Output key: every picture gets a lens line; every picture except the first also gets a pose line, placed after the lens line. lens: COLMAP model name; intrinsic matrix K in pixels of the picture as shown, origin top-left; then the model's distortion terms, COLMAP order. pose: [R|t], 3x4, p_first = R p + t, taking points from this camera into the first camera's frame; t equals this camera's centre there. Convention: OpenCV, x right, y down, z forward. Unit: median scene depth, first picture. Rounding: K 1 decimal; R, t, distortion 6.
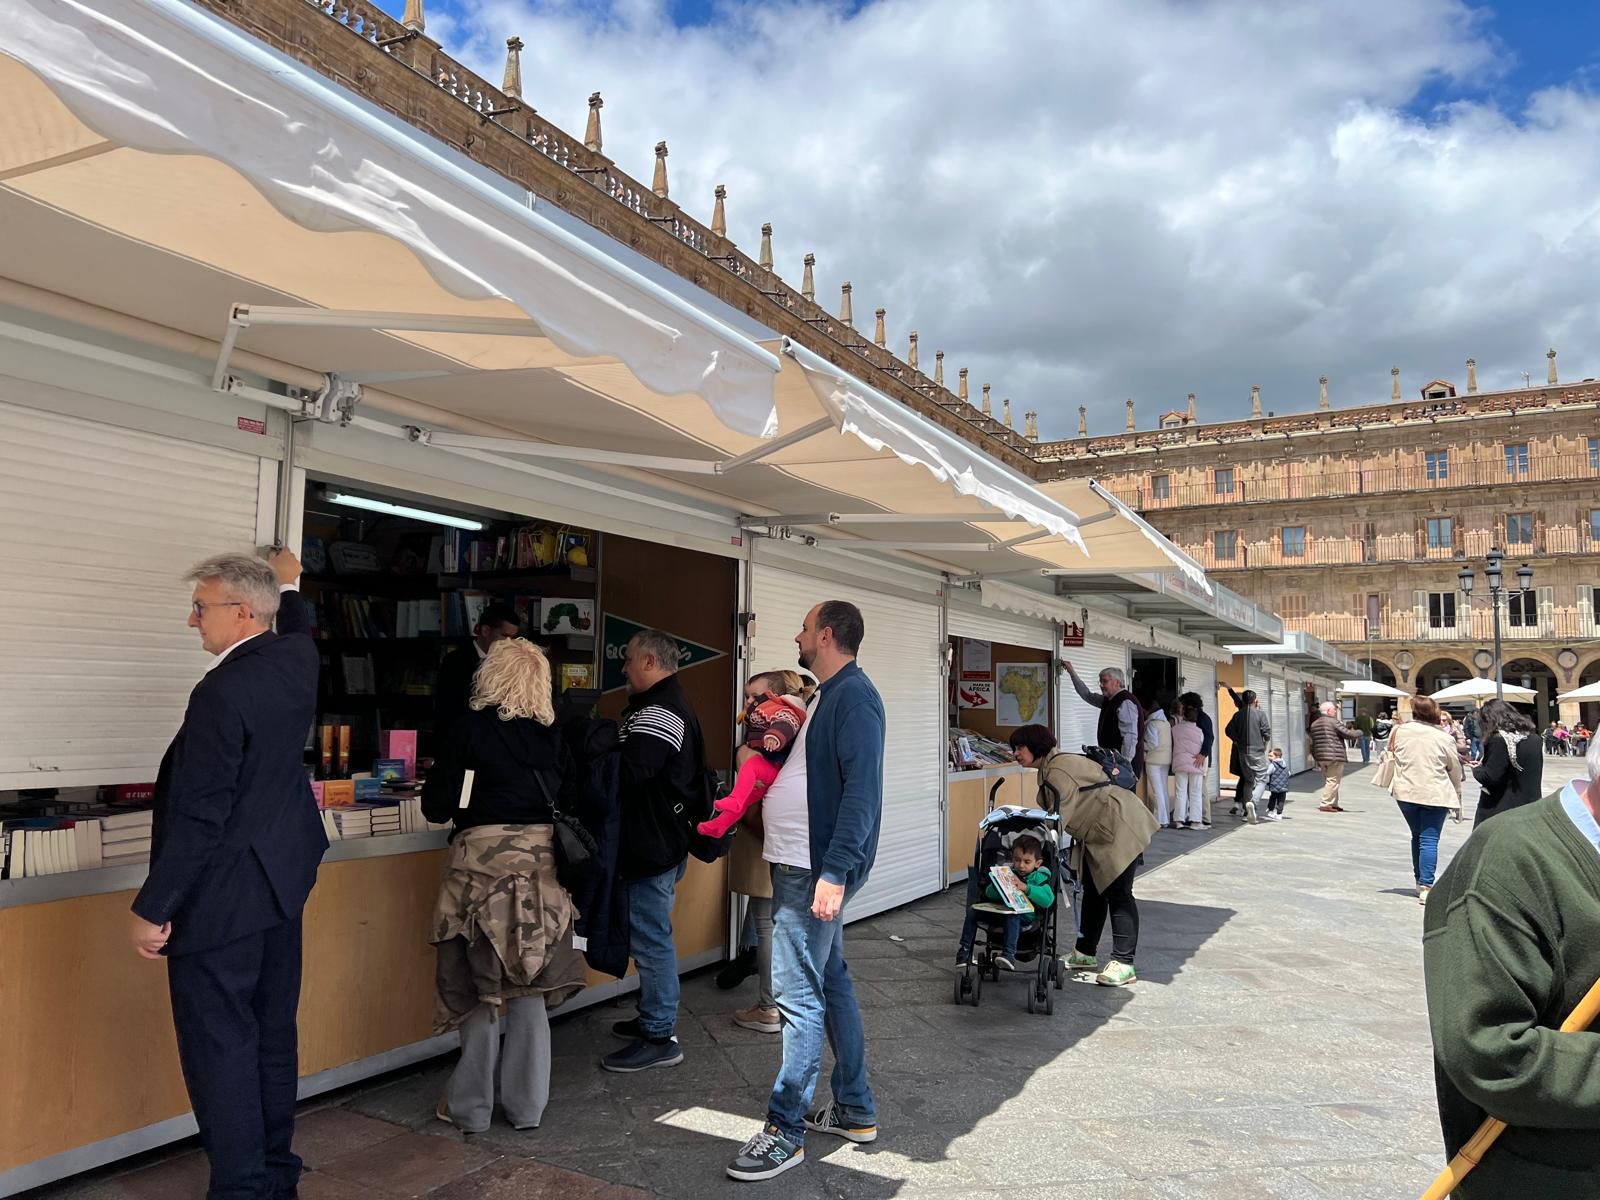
lens RADIAL K [[1178.9, 0, 803.0], [0, 1178.9, 591.1], [0, 0, 1]] dist [0.043188, -0.004595]
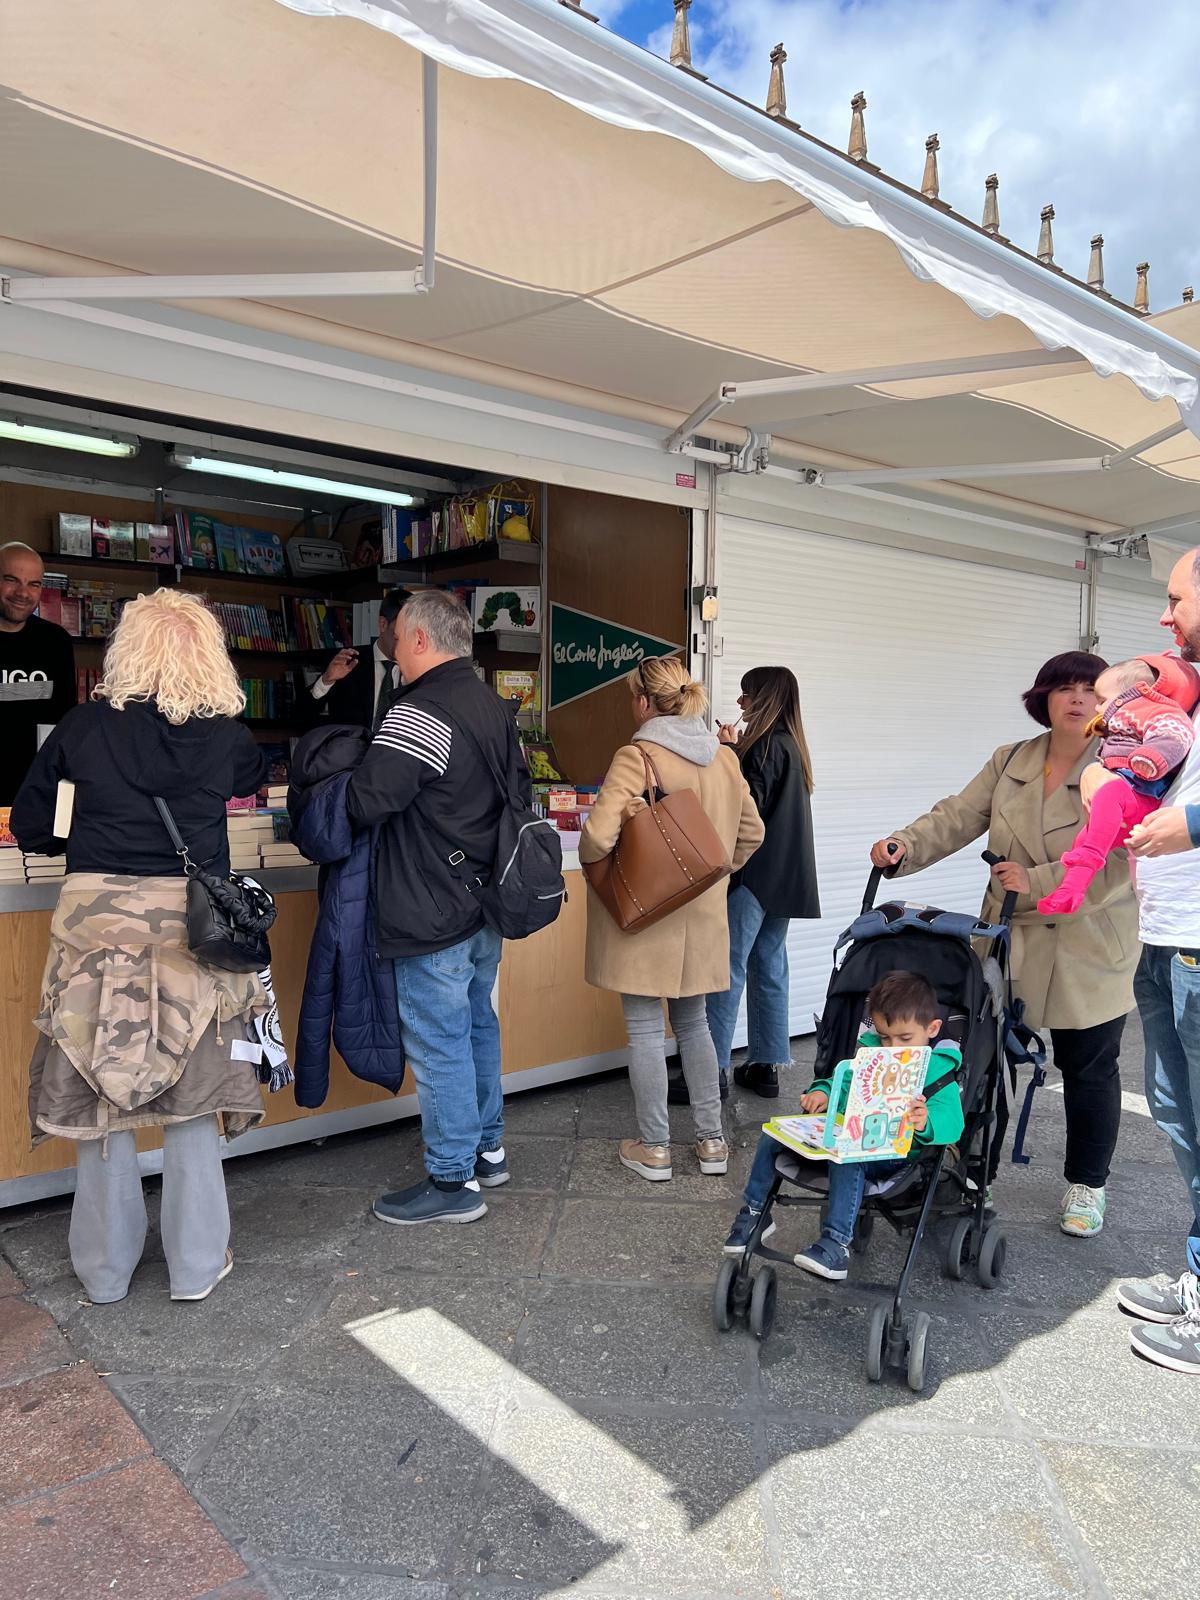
lens RADIAL K [[1178.9, 0, 595.1], [0, 1178.9, 811.1], [0, 0, 1]] dist [0.043188, -0.004595]
pose [[0.924681, 0.019497, -0.380243, 0.161325], [0.036369, 0.989599, 0.139183, 0.050270], [0.379002, -0.142529, 0.914354, 0.316730]]
